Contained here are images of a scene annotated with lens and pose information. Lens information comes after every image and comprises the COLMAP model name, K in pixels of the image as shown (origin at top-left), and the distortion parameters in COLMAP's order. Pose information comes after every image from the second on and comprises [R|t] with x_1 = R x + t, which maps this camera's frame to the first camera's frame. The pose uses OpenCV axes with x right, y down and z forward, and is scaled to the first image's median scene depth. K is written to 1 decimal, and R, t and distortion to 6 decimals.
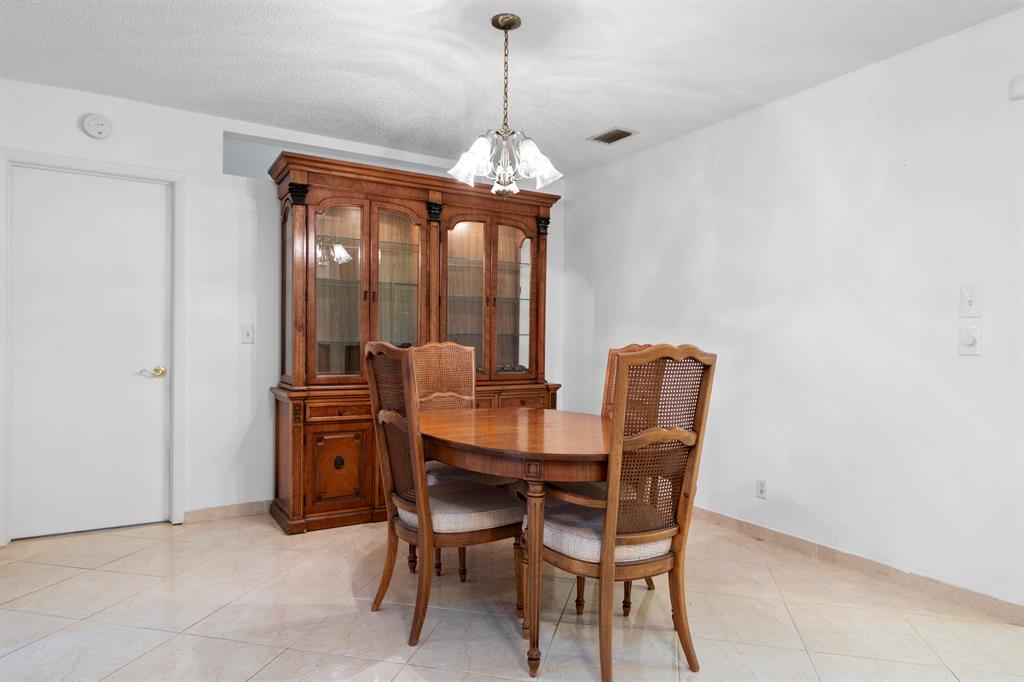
lens RADIAL K [[620.6, 0, 512.3], [0, 620.6, 347.5], [0, 0, 1]] dist [0.001342, 0.000691]
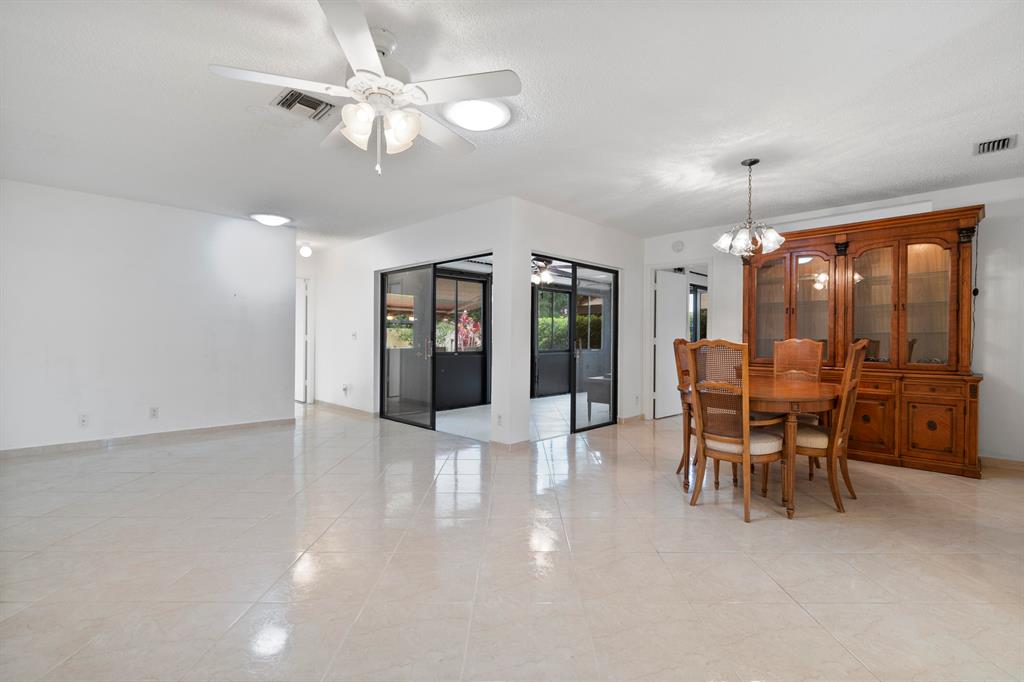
lens RADIAL K [[462.1, 0, 512.5], [0, 462.1, 339.5], [0, 0, 1]] dist [0.001549, 0.000111]
pose [[0.212431, -0.001470, -0.977175, 0.741700], [-0.007977, 0.999963, -0.003238, 0.002088], [0.977144, 0.008483, 0.212411, 0.023660]]
